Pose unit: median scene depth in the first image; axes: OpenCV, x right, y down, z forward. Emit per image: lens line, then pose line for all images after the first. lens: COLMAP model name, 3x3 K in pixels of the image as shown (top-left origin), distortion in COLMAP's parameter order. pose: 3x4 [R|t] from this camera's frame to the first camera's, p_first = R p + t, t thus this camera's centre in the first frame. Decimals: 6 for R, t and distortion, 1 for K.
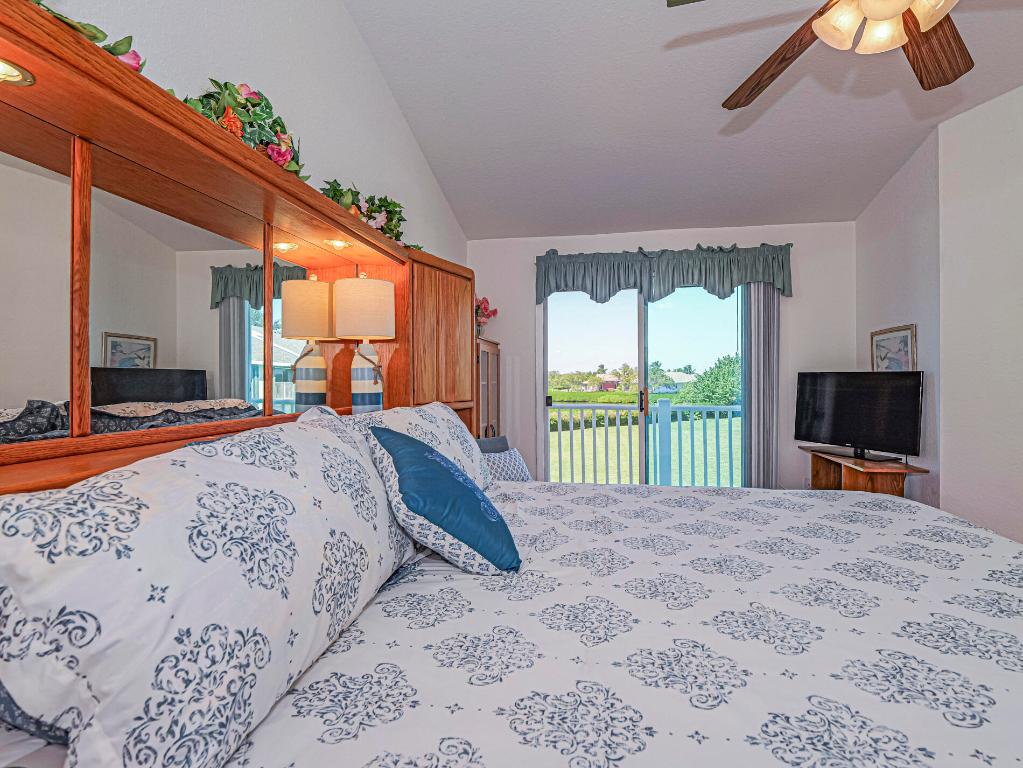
lens RADIAL K [[513.5, 0, 511.5], [0, 513.5, 384.0], [0, 0, 1]] dist [-0.002565, -0.000581]
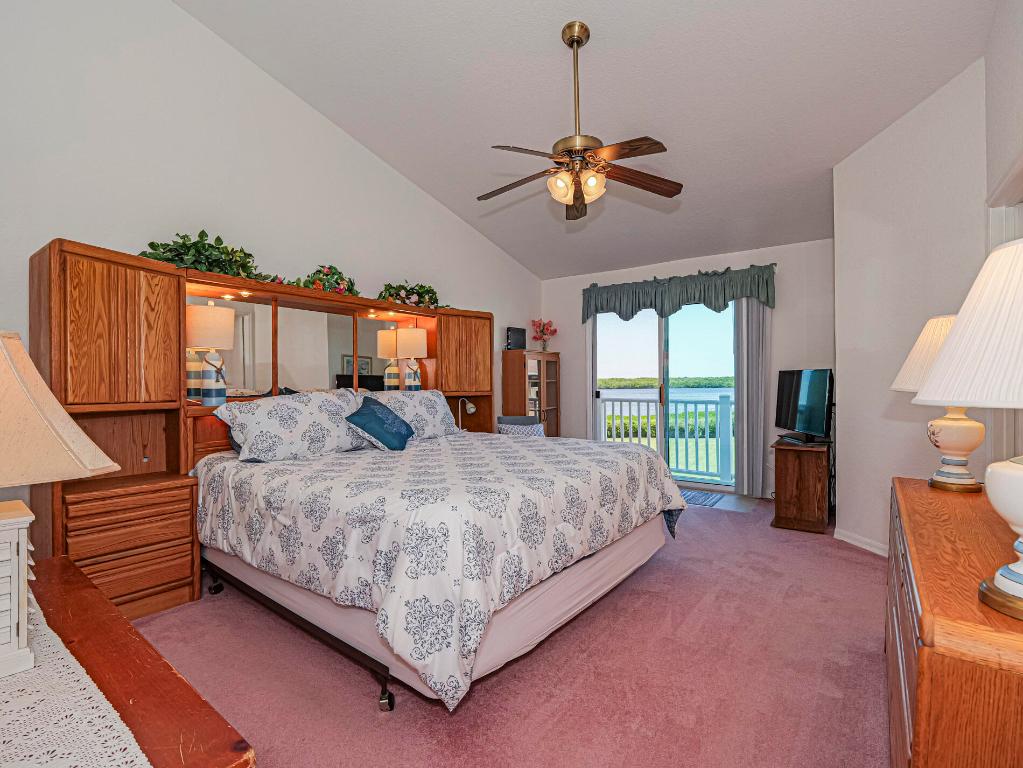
lens RADIAL K [[492.7, 0, 511.5], [0, 492.7, 384.0], [0, 0, 1]] dist [-0.000803, 0.000343]
pose [[0.905628, -0.005602, -0.424036, 0.462343], [0.003887, 0.999980, -0.004910, 0.011353], [0.424056, 0.002799, 0.905632, -0.291940]]
